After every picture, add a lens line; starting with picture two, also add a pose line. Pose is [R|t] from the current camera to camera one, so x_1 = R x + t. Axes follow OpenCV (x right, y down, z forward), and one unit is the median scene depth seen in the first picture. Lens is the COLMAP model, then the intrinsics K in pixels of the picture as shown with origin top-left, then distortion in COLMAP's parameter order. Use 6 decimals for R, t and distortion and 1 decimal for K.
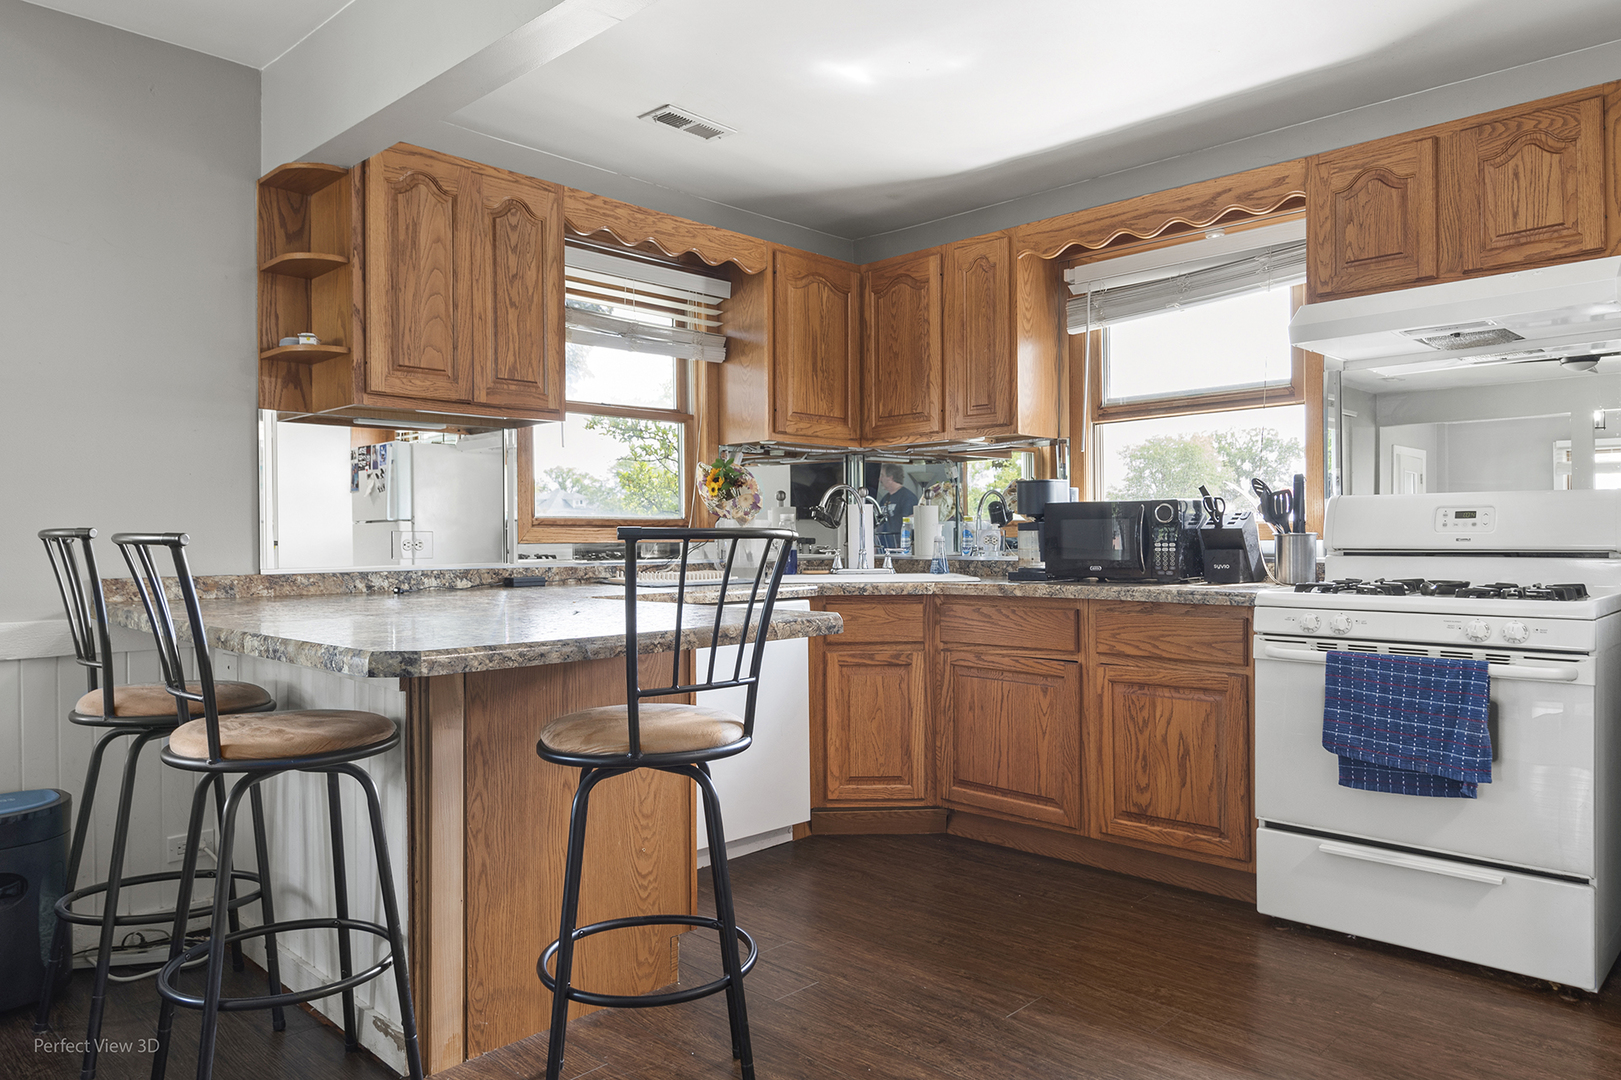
lens RADIAL K [[1031.3, 0, 866.7], [0, 1031.3, 528.1], [0, 0, 1]] dist [-0.000139, -0.004292]
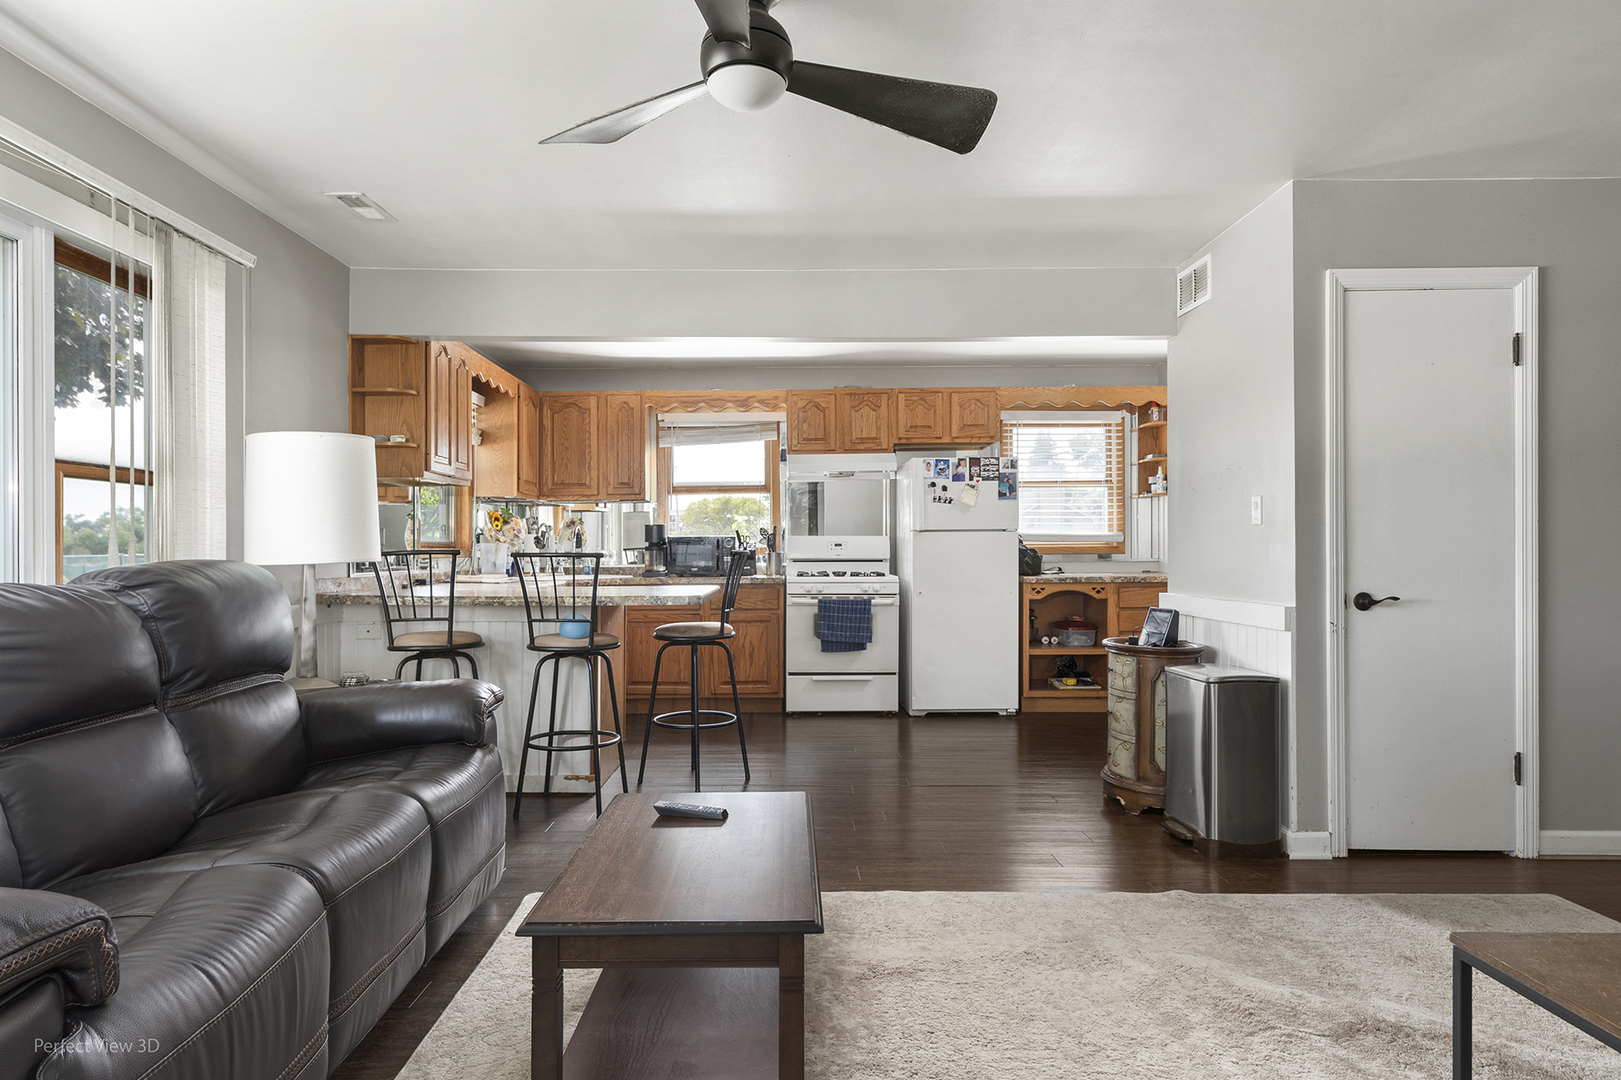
lens RADIAL K [[990.0, 0, 821.6], [0, 990.0, 546.6], [0, 0, 1]] dist [0.010782, -0.005607]
pose [[0.672271, 0.010299, 0.740233, -1.124469], [-0.005085, 0.999944, -0.009294, 0.011356], [-0.740287, 0.002484, 0.672286, -0.532719]]
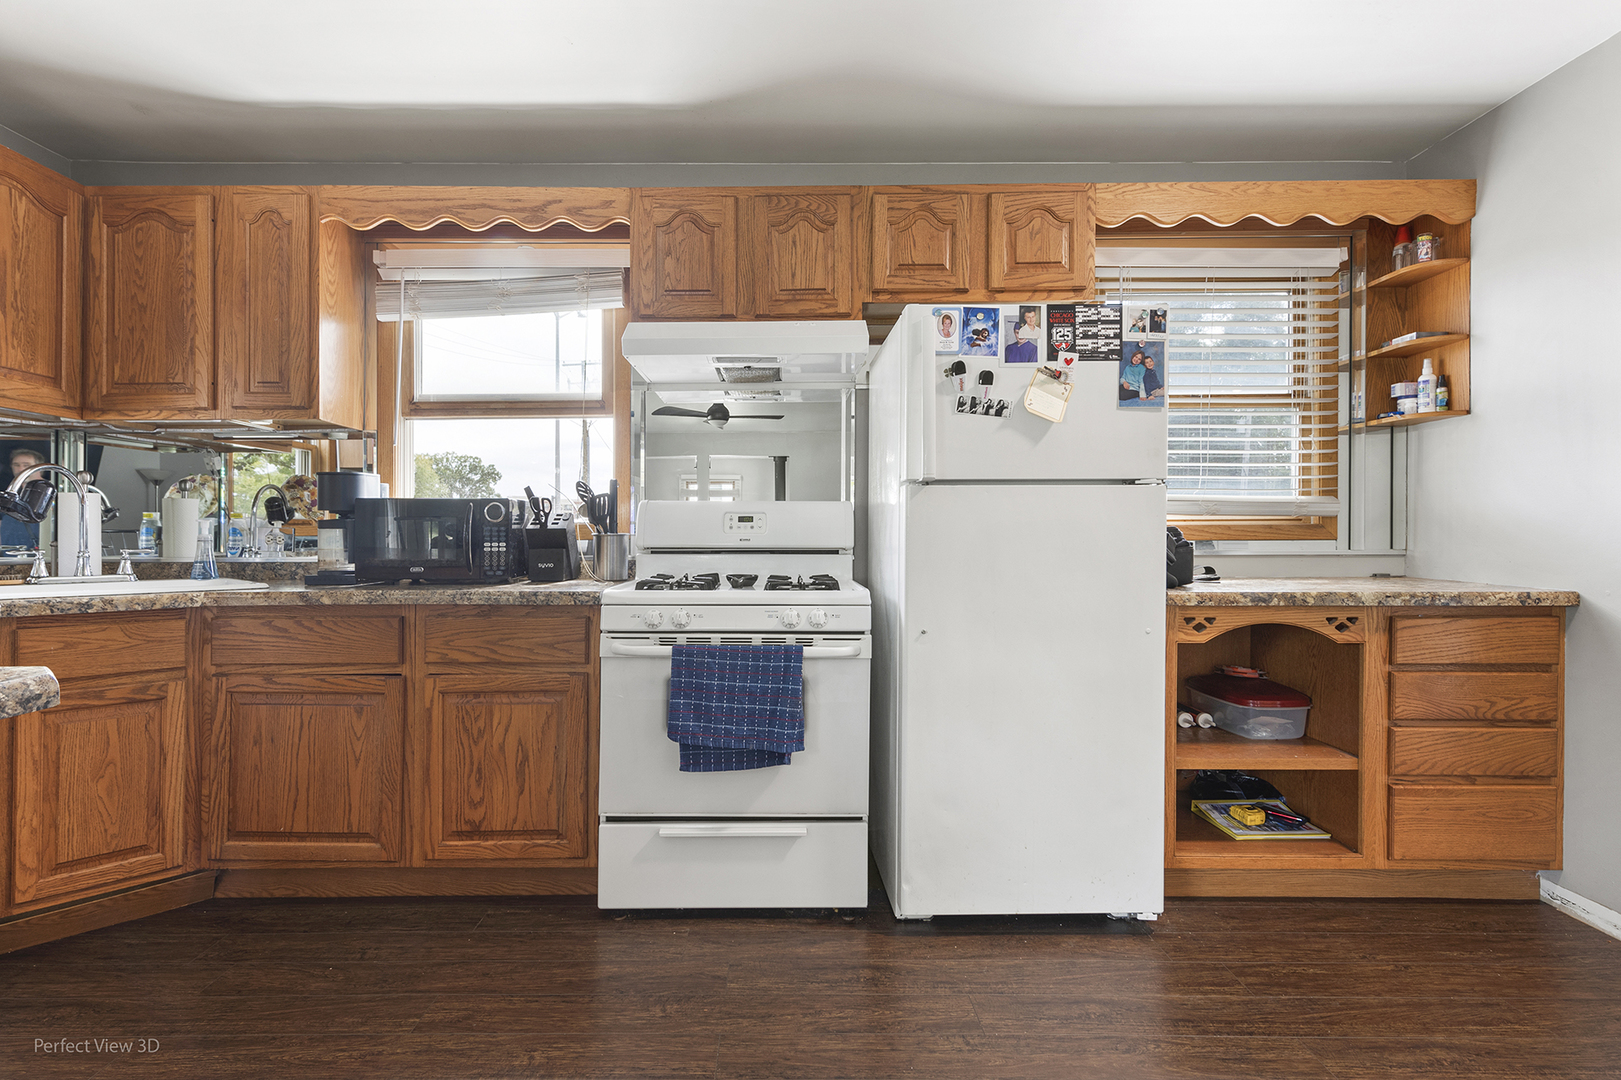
lens RADIAL K [[754.5, 0, 723.5], [0, 754.5, 528.1], [0, 0, 1]] dist [0.015599, -0.004771]
pose [[0.759926, 0.012669, 0.649886, -0.012869], [-0.010196, 0.999919, -0.007569, 0.004046], [-0.649930, -0.000874, 0.759994, 0.319797]]
